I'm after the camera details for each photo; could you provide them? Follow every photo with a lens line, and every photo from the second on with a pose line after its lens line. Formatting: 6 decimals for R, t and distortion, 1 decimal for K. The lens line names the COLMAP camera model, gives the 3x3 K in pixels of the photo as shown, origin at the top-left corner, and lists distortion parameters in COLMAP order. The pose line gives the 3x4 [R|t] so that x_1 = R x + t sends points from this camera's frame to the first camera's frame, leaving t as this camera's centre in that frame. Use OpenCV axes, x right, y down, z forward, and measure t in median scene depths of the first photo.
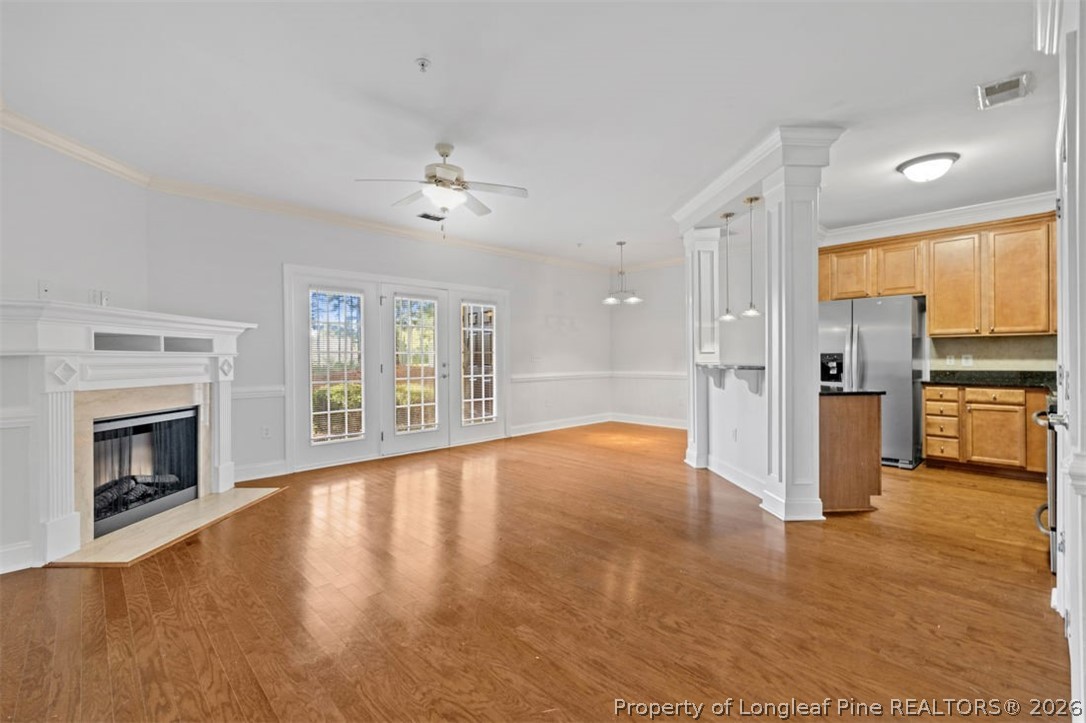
lens RADIAL K [[473.3, 0, 543.2], [0, 473.3, 357.3], [0, 0, 1]] dist [0.001856, 0.000612]
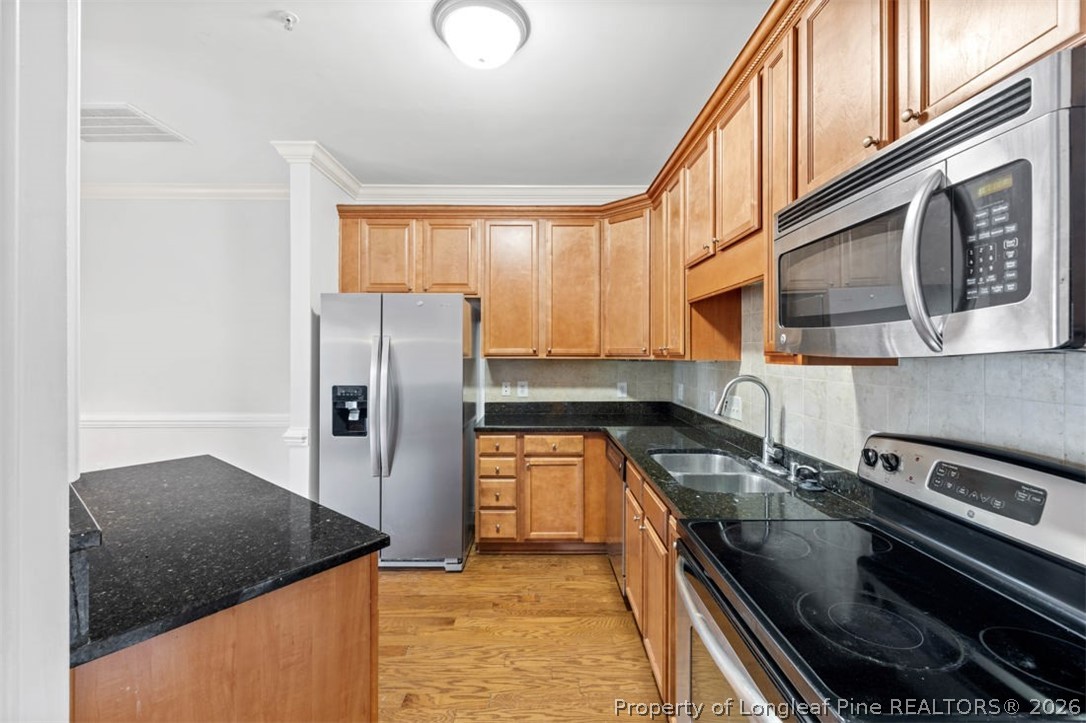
lens RADIAL K [[473.3, 0, 543.2], [0, 473.3, 357.3], [0, 0, 1]] dist [0.001856, 0.000612]
pose [[0.692600, -0.000268, 0.721322, 0.393632], [-0.006083, 0.999962, 0.006212, -0.051997], [-0.721296, -0.008690, 0.692572, 0.480929]]
